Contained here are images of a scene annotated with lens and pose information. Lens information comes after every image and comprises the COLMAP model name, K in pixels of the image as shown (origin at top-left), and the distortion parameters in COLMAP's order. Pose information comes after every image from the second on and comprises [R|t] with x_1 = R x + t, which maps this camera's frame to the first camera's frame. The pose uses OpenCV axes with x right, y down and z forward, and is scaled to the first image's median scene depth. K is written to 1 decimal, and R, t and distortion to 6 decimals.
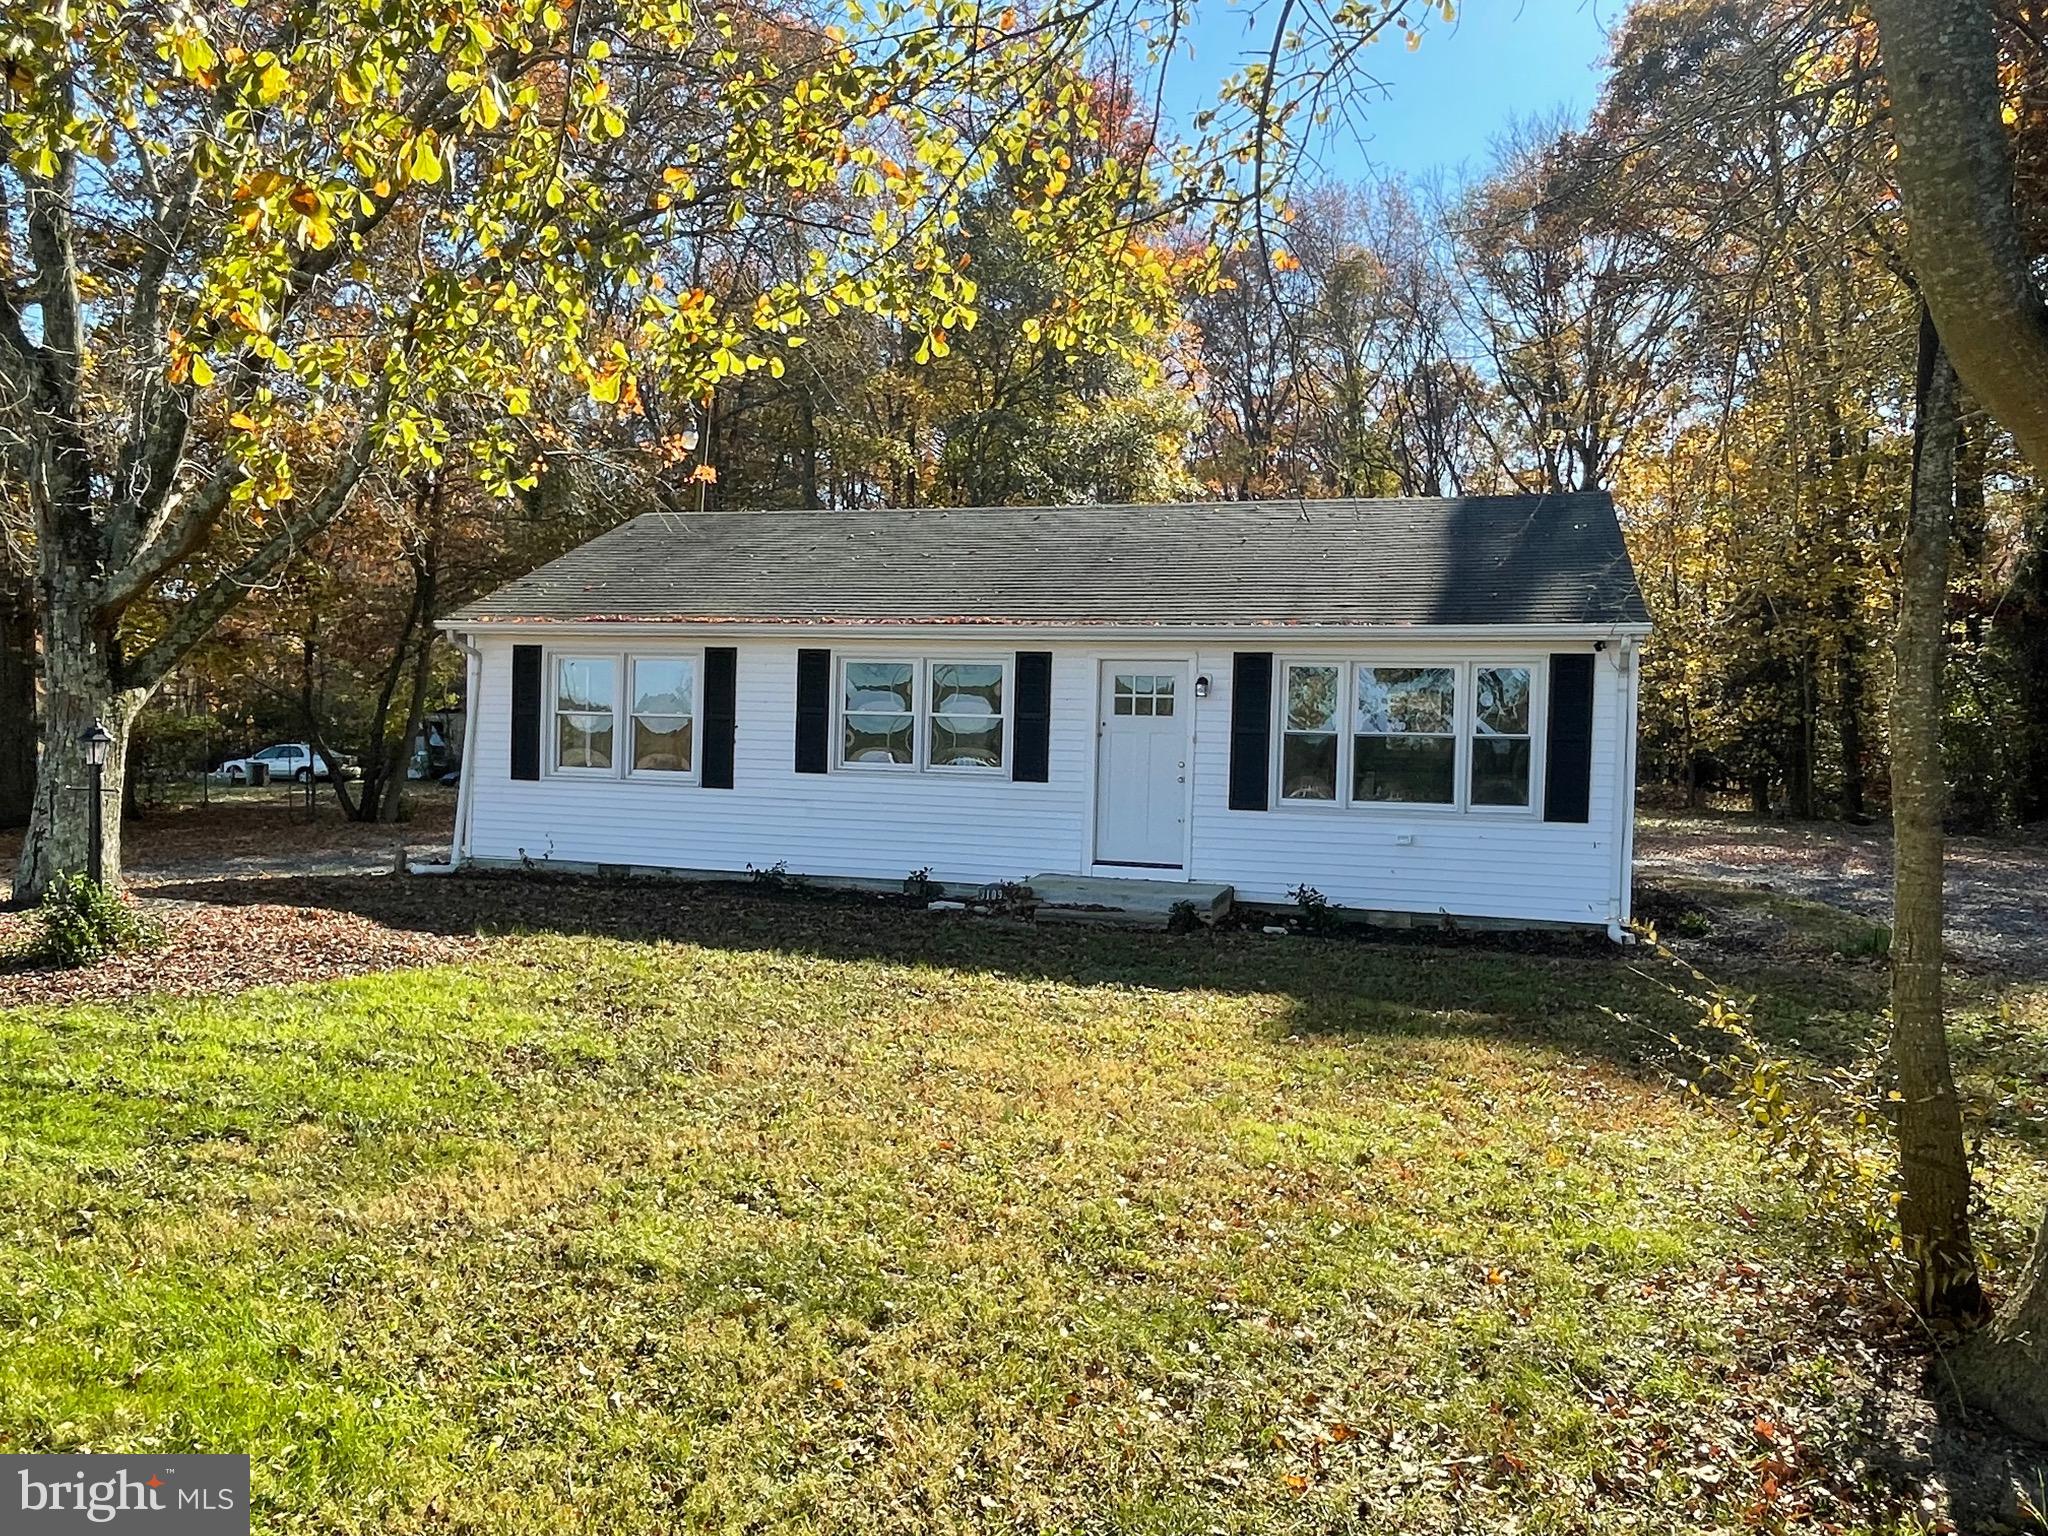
lens RADIAL K [[1438.9, 0, 1024.0], [0, 1438.9, 774.1], [0, 0, 1]] dist [0.000494, -0.001773]
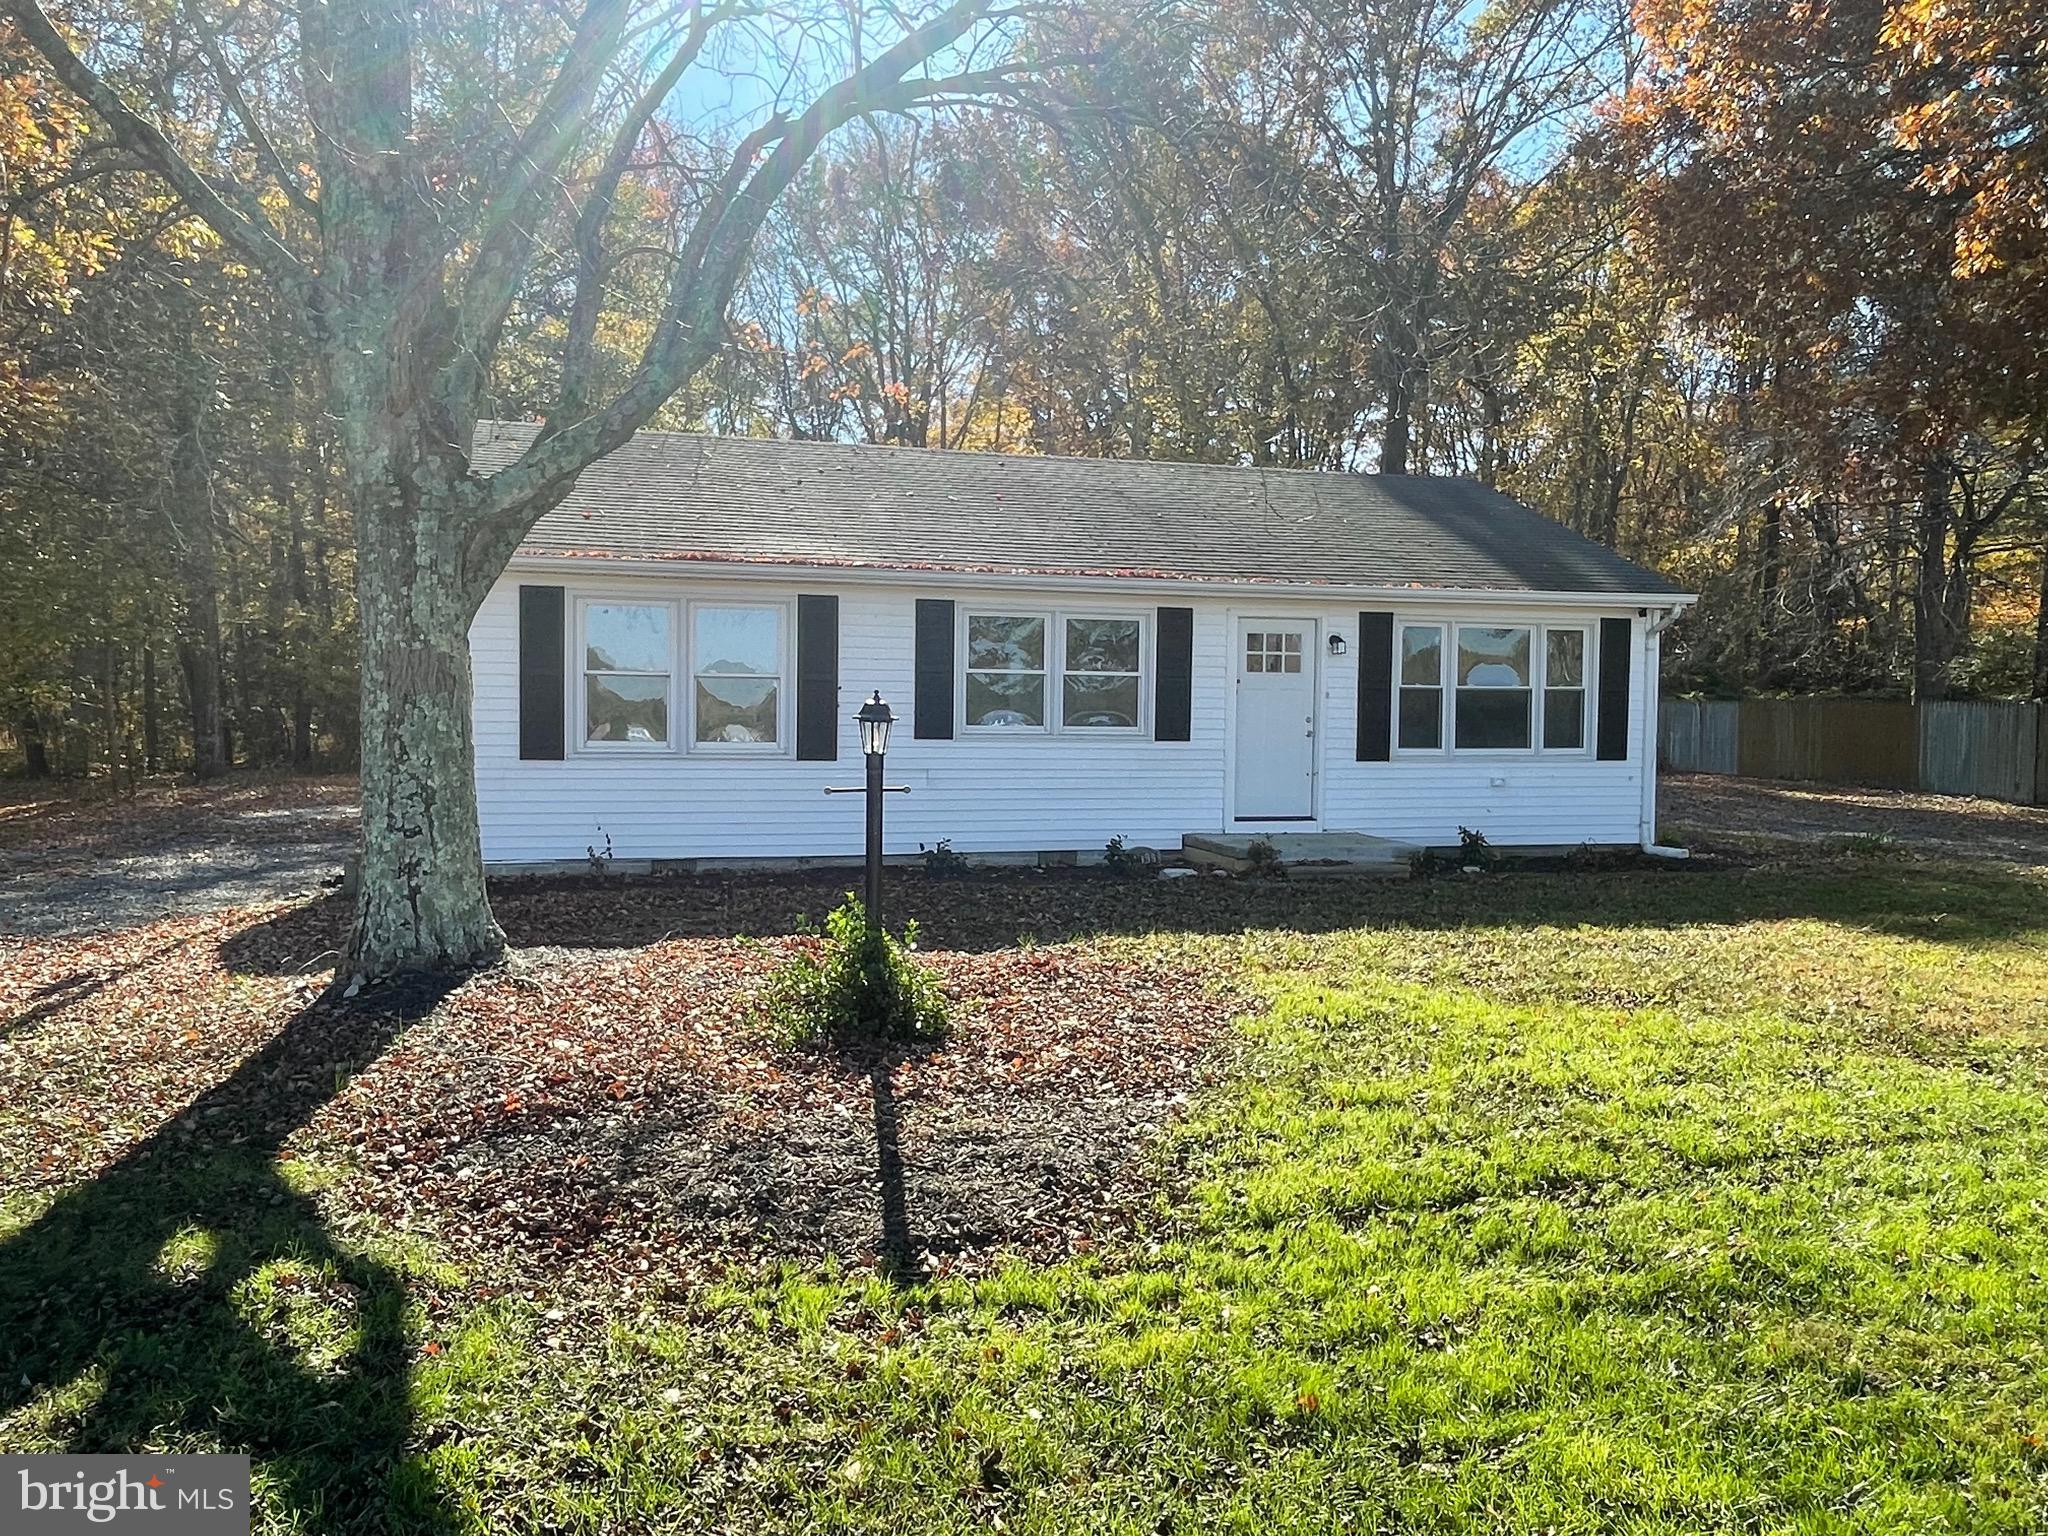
lens RADIAL K [[1438.9, 0, 1024.0], [0, 1438.9, 774.1], [0, 0, 1]] dist [0.000494, -0.001773]
pose [[0.842221, -0.044977, 0.537253, -0.615395], [0.024537, 0.998679, 0.045141, -0.019122], [-0.538573, -0.024836, 0.842212, 0.236339]]
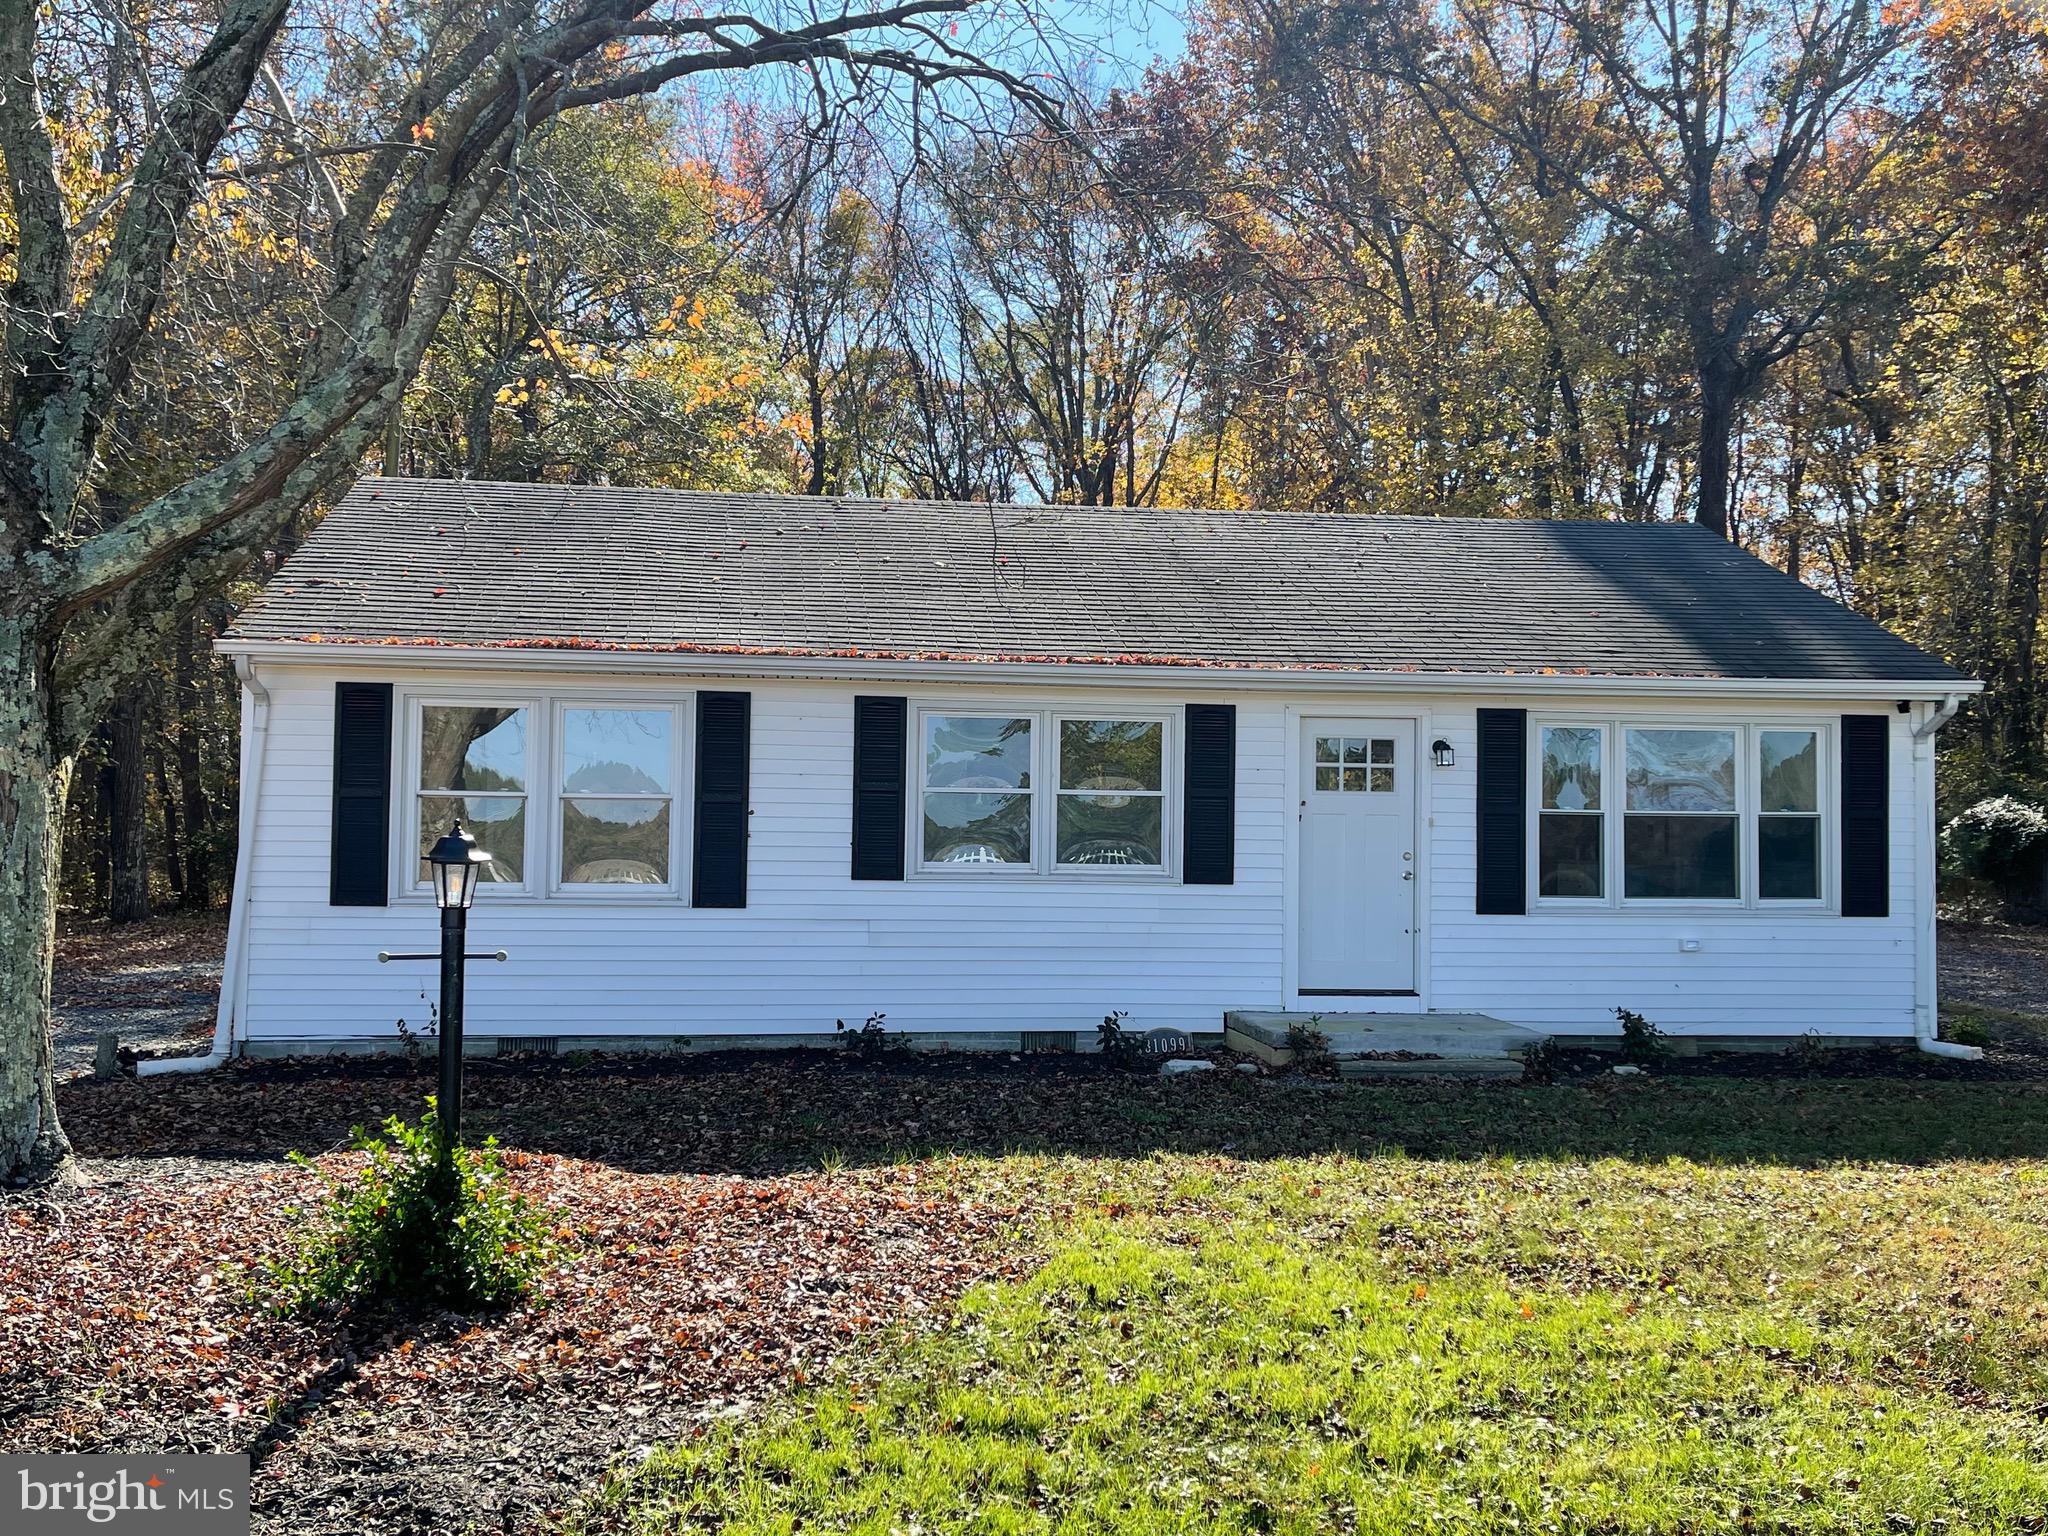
lens RADIAL K [[1870.5, 0, 1024.0], [0, 1870.5, 768.0], [0, 0, 1]] dist [0.035184, 0.006494]
pose [[0.908171, -0.002871, 0.418590, -0.478683], [0.021223, 0.999006, -0.039193, -0.018408], [-0.418062, 0.044478, 0.907329, 0.190571]]
